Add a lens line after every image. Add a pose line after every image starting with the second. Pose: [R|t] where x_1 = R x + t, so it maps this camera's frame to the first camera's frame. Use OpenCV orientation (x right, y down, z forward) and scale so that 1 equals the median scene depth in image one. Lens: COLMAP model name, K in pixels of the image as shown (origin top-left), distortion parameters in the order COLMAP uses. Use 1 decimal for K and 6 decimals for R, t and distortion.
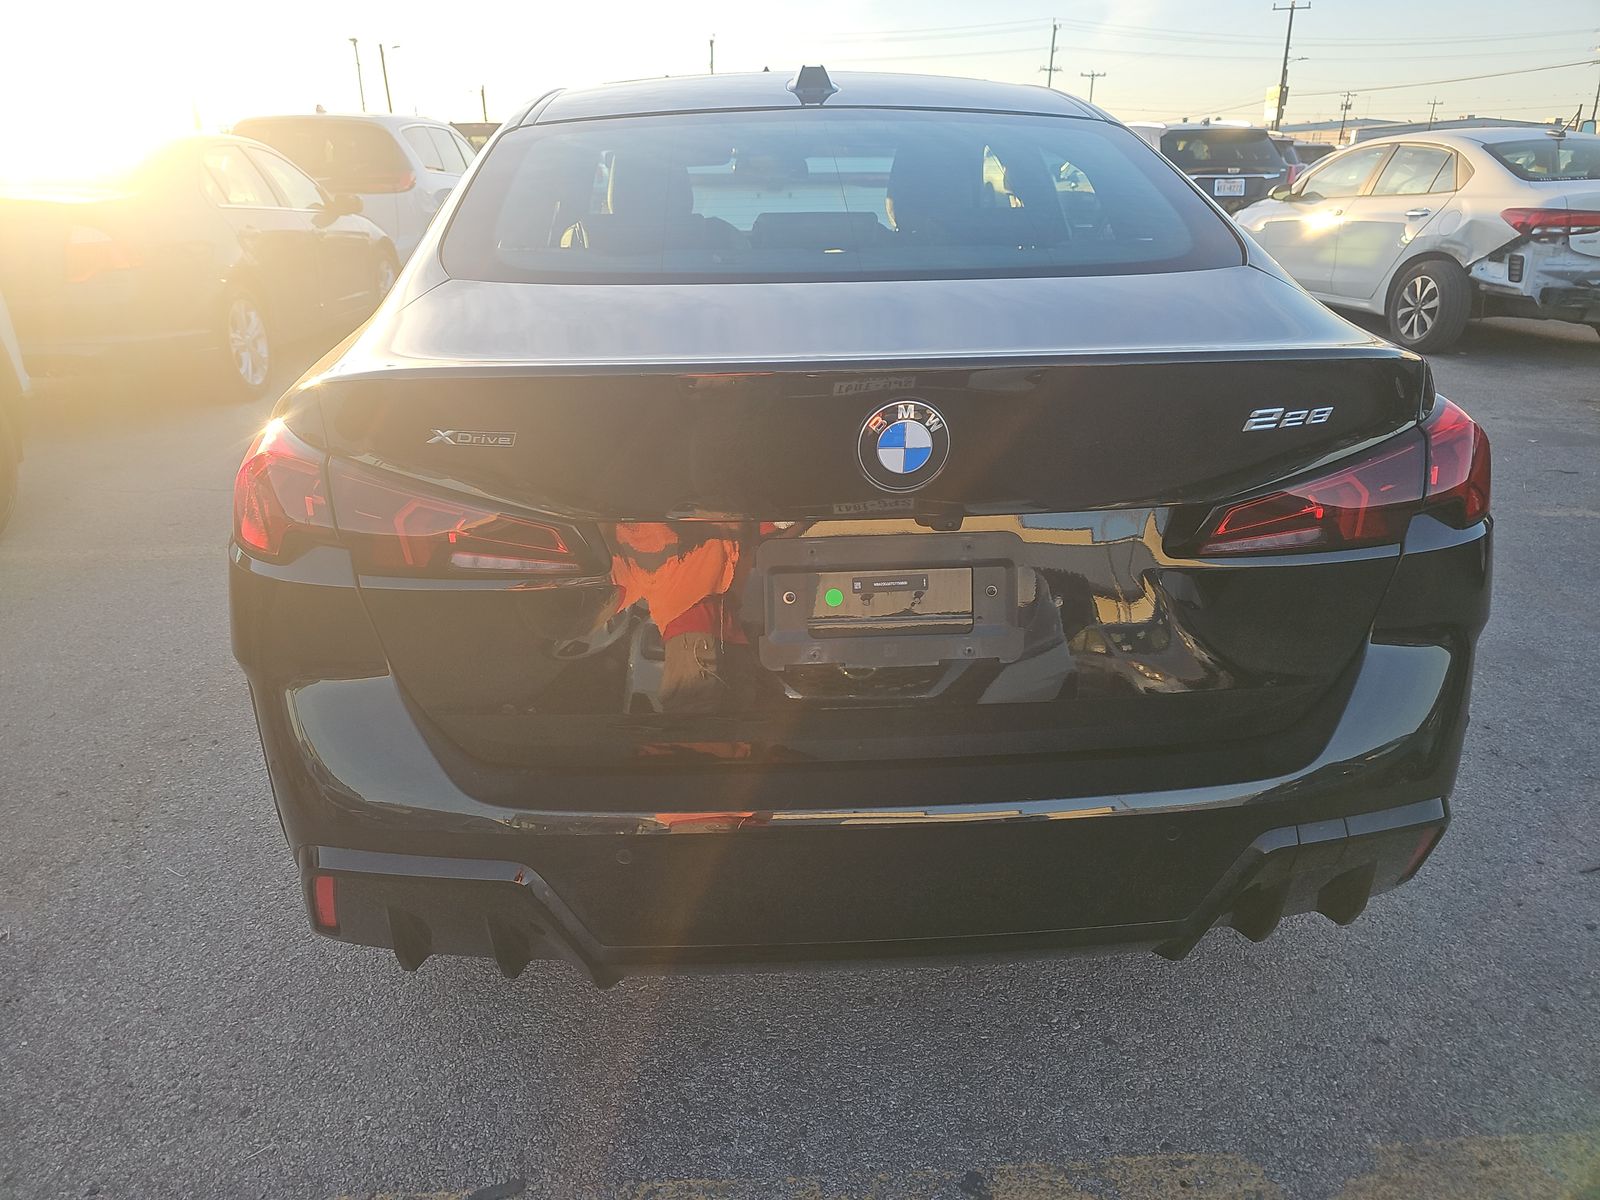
lens RADIAL K [[1059.4, 0, 821.0], [0, 1059.4, 598.1], [0, 0, 1]] dist [0.033620, -0.006420]
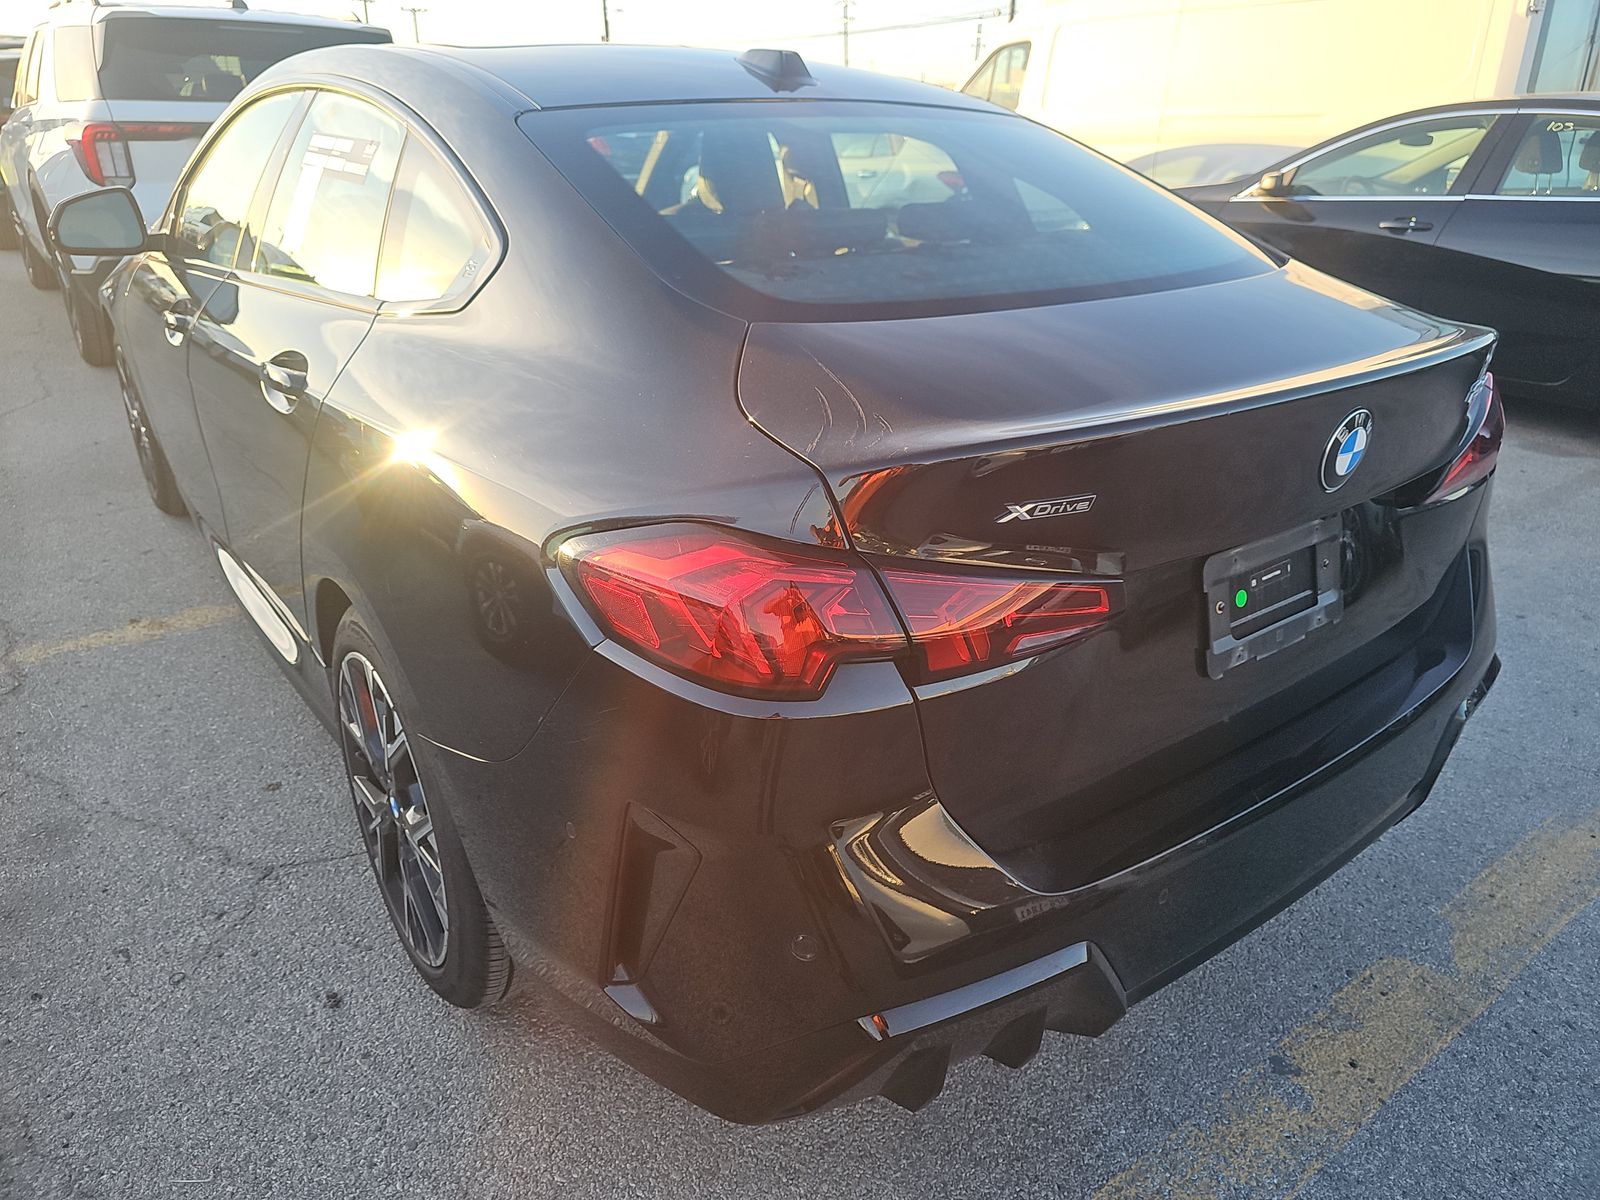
lens RADIAL K [[1059.4, 0, 821.0], [0, 1059.4, 598.1], [0, 0, 1]] dist [0.033620, -0.006420]
pose [[0.833234, -0.209627, 0.511643, -0.740603], [0.185812, 0.977689, 0.097969, -0.153159], [-0.520764, 0.013438, 0.853595, 0.248765]]
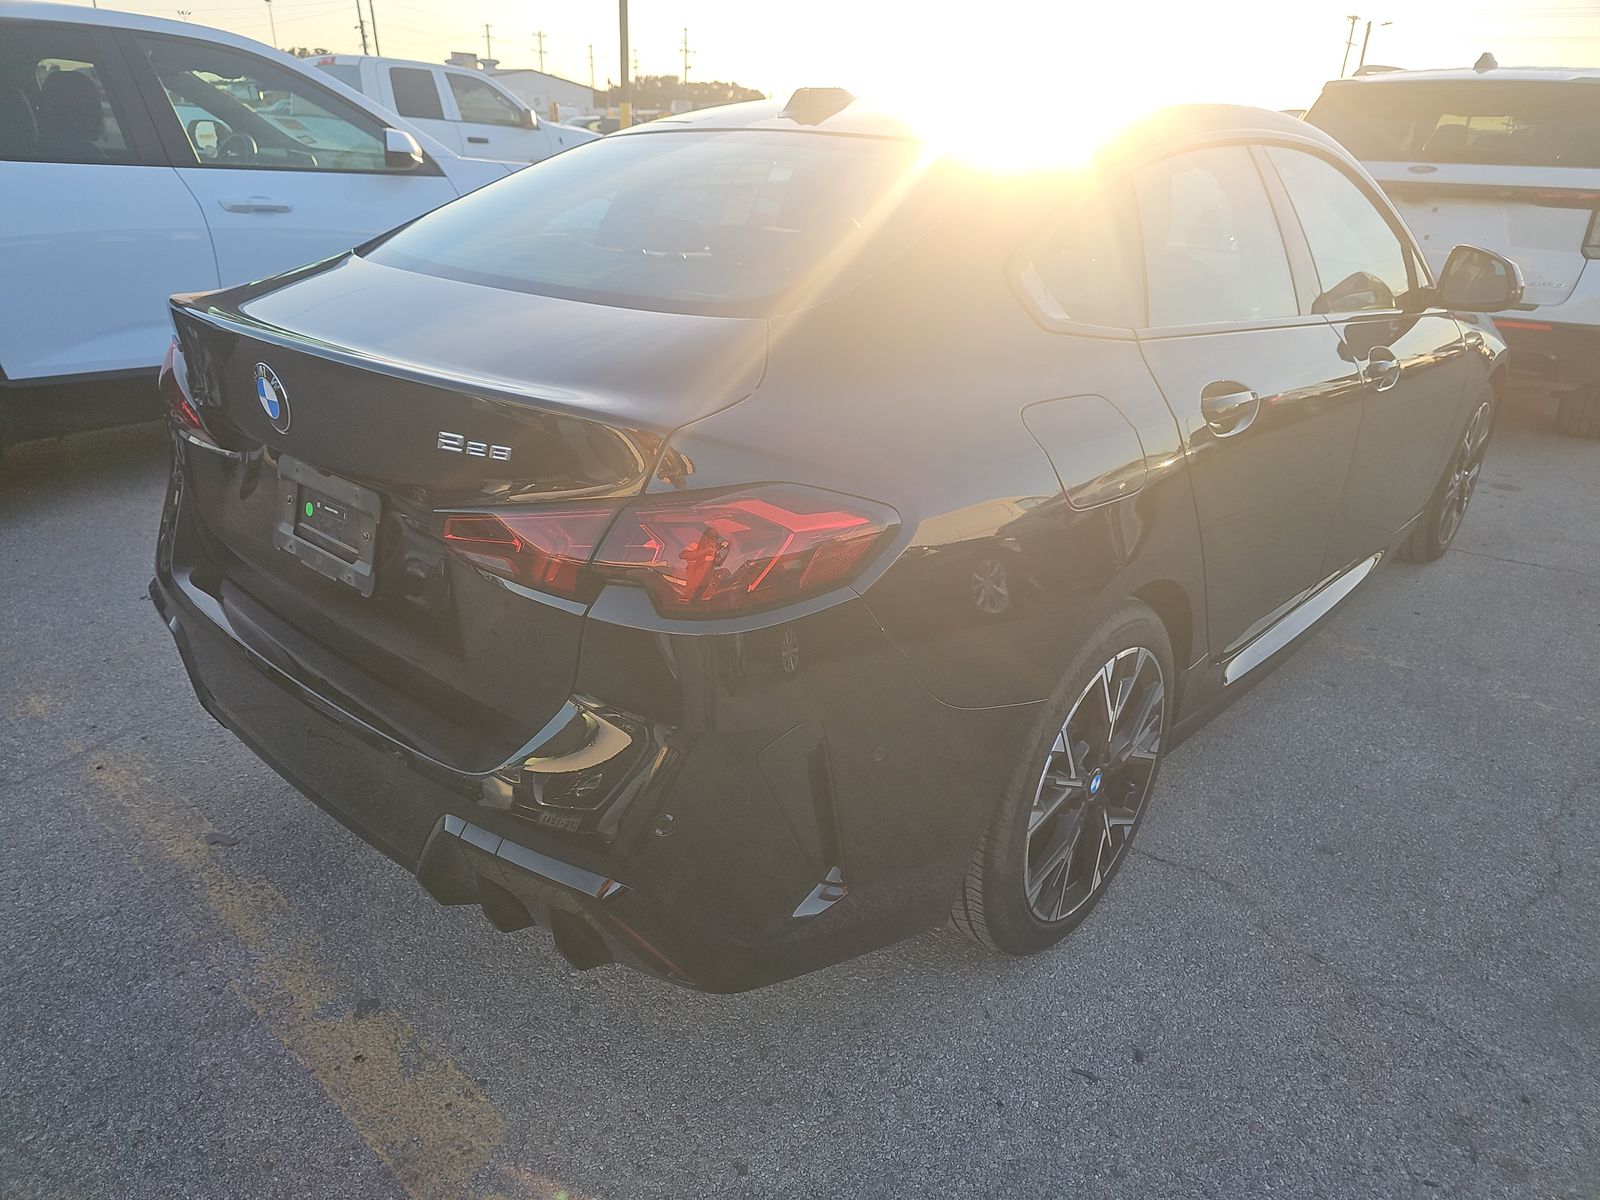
lens RADIAL K [[1066.8, 0, 802.1], [0, 1066.8, 630.1], [0, 0, 1]] dist [0.039493, -0.000110]
pose [[0.697846, 0.321622, -0.639977, 1.128929], [-0.301288, 0.942430, 0.145089, -0.199051], [0.649797, 0.091568, 0.754572, 0.324203]]
